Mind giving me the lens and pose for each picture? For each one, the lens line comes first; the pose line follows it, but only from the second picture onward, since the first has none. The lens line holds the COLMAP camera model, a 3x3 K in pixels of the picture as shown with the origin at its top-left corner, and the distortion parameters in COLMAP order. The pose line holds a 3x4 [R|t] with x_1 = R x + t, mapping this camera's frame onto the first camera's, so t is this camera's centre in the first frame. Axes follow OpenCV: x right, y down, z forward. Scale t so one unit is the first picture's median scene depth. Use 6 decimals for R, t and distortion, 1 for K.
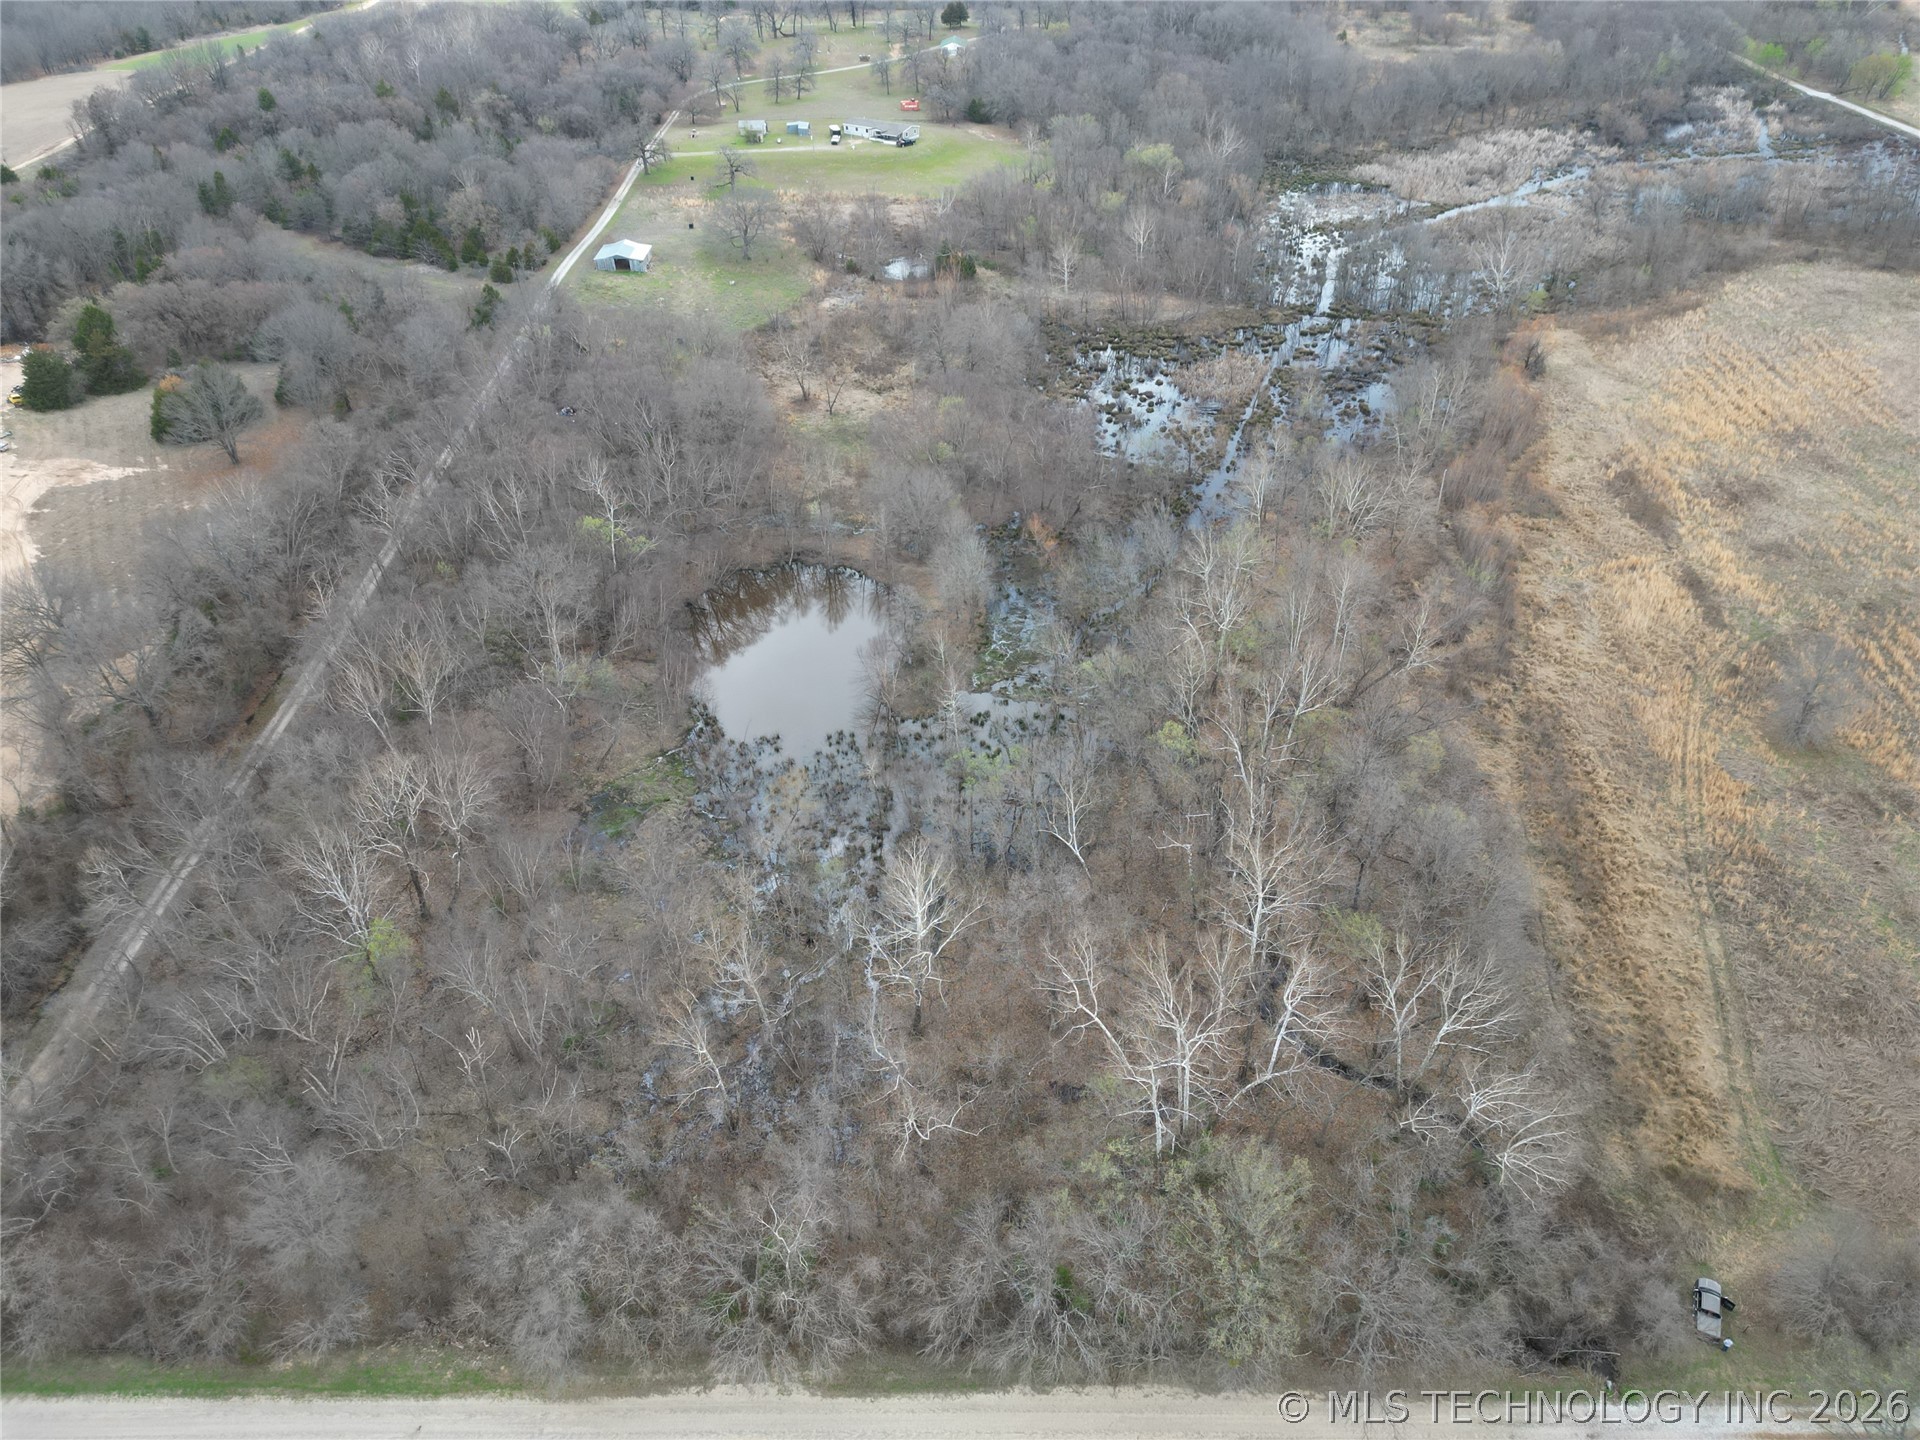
lens RADIAL K [[1337.7, 0, 960.3], [0, 1337.7, 720.2], [0, 0, 1]] dist [0.077628, -0.071179]
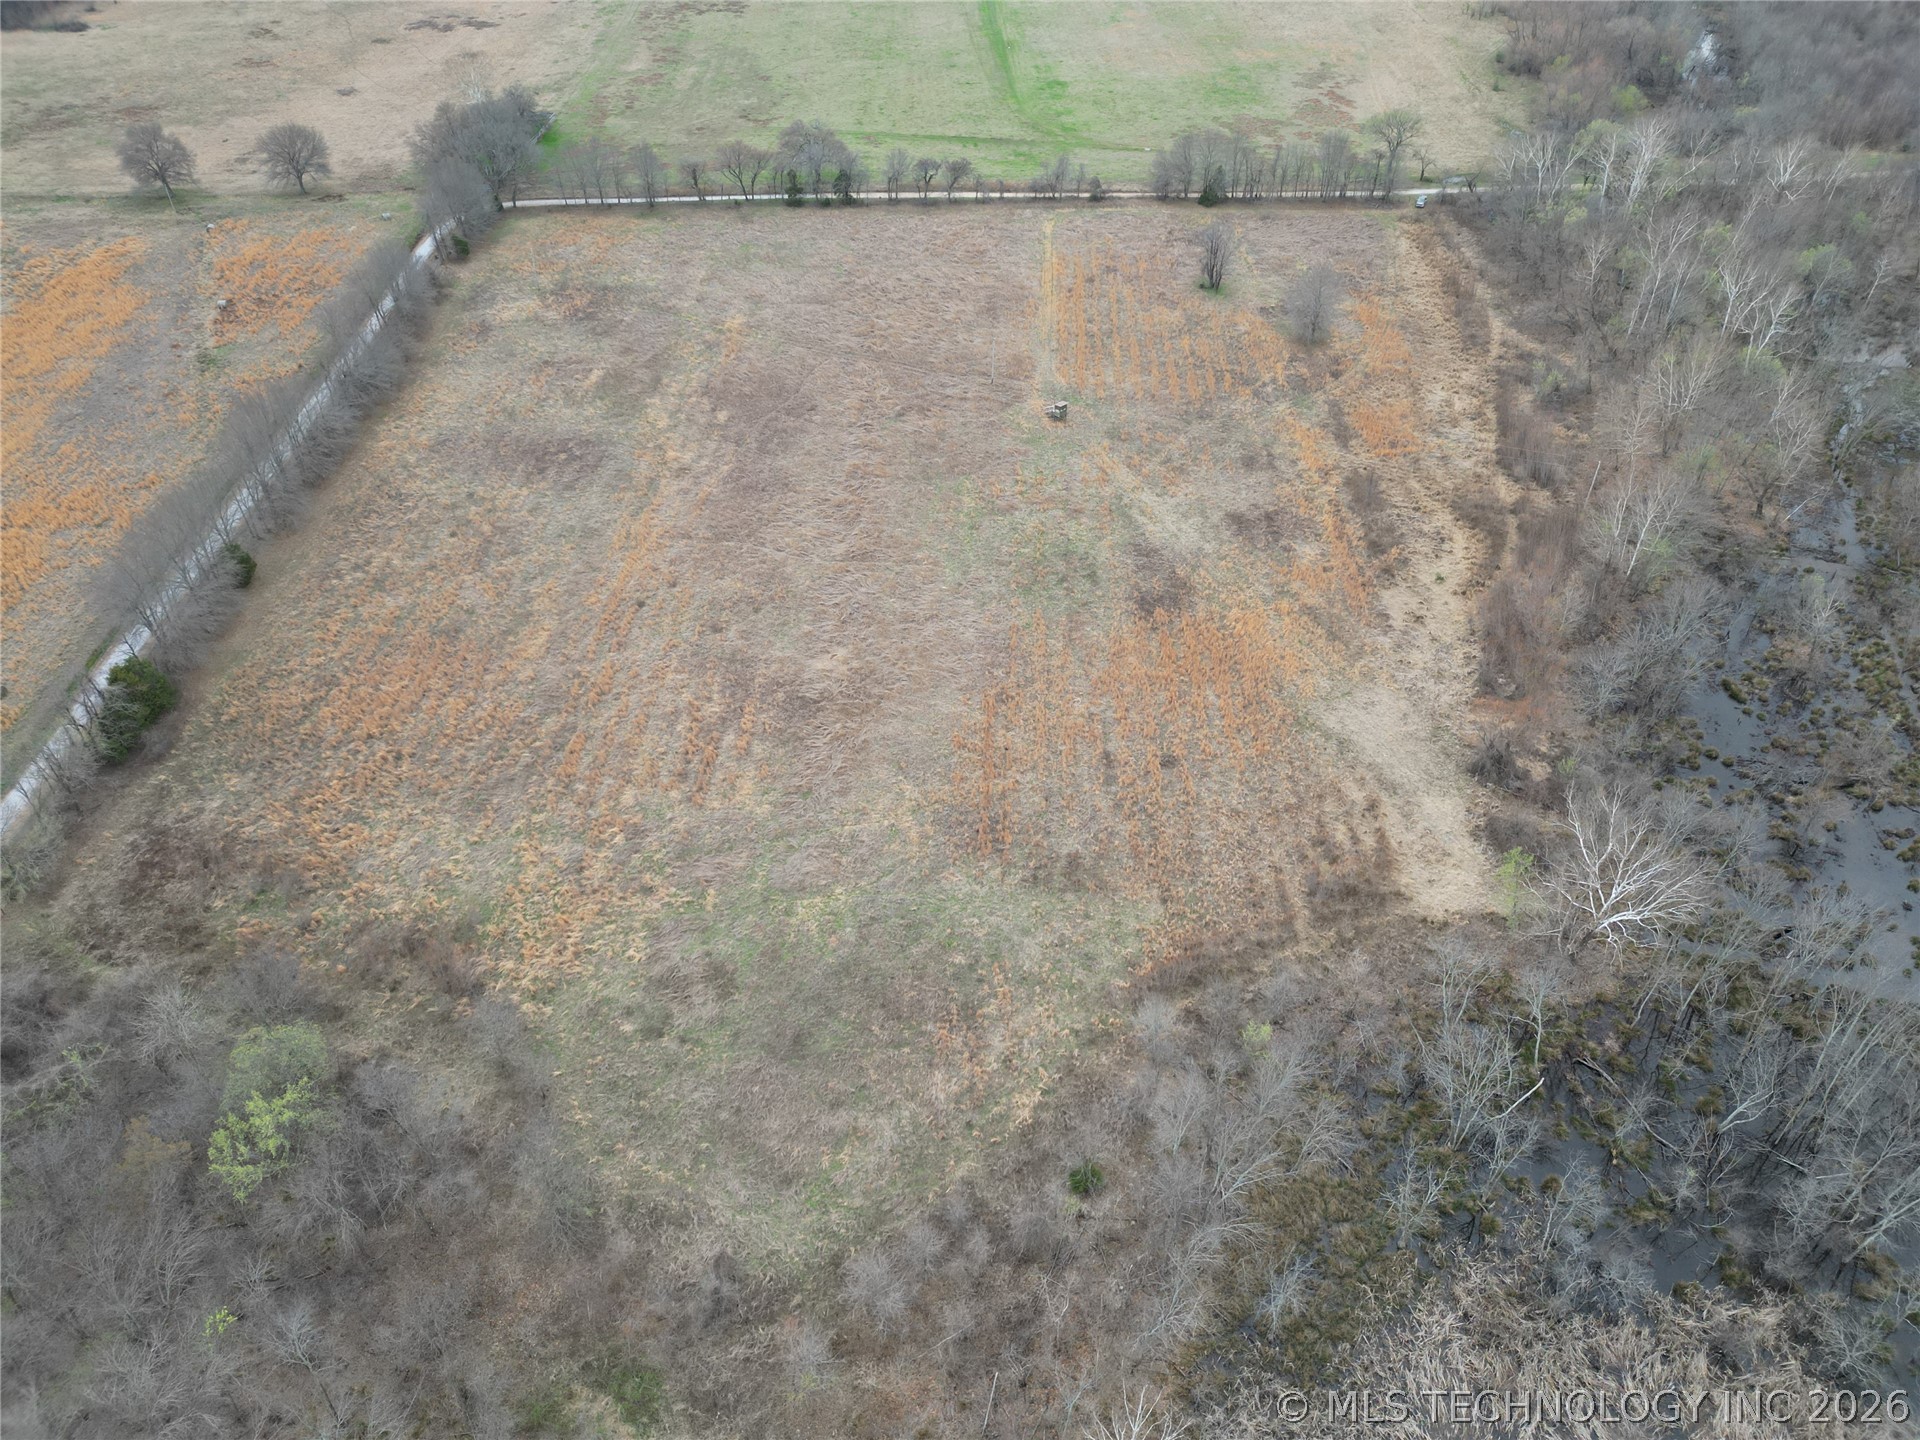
lens RADIAL K [[1337.7, 0, 967.4], [0, 1337.7, 715.3], [0, 0, 1]] dist [0.077628, -0.071179]
pose [[-0.998617, 0.048779, -0.019590, 0.834973], [-0.006189, 0.260986, 0.965323, -1.053919], [0.052200, 0.964109, -0.260323, 1.419581]]
